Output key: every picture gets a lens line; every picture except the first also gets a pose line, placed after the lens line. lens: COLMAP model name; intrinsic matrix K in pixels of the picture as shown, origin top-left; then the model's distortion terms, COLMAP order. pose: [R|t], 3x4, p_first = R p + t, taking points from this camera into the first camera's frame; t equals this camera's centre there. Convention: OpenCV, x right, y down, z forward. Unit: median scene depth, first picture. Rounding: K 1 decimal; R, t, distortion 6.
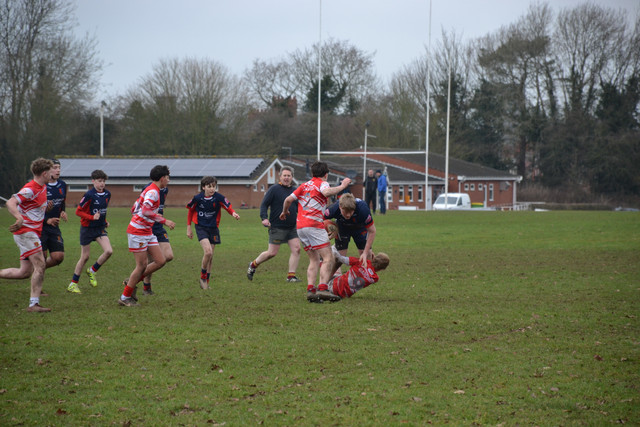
lens RADIAL K [[3872.0, 0, 320.0], [0, 3872.0, 213.5], [0, 0, 1]] dist [3.044387, 4.274586]
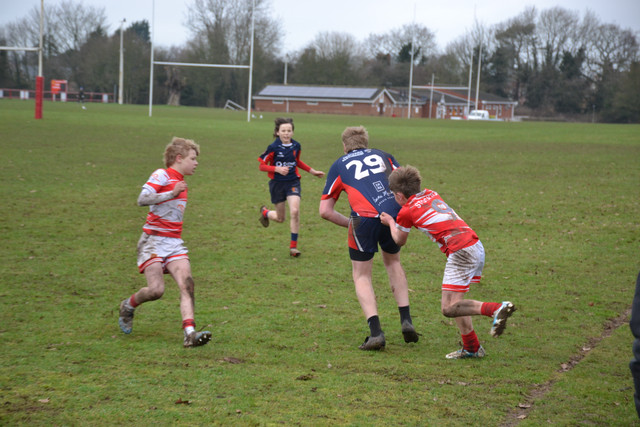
lens RADIAL K [[3148.1, 0, 320.0], [0, 3148.1, 213.5], [0, 0, 1]] dist [2.608398, 18.507975]
pose [[0.999365, 0.032328, 0.014980, -0.059495], [-0.032792, 0.998955, 0.031828, -0.001887], [-0.013935, -0.032299, 0.999381, -0.474084]]
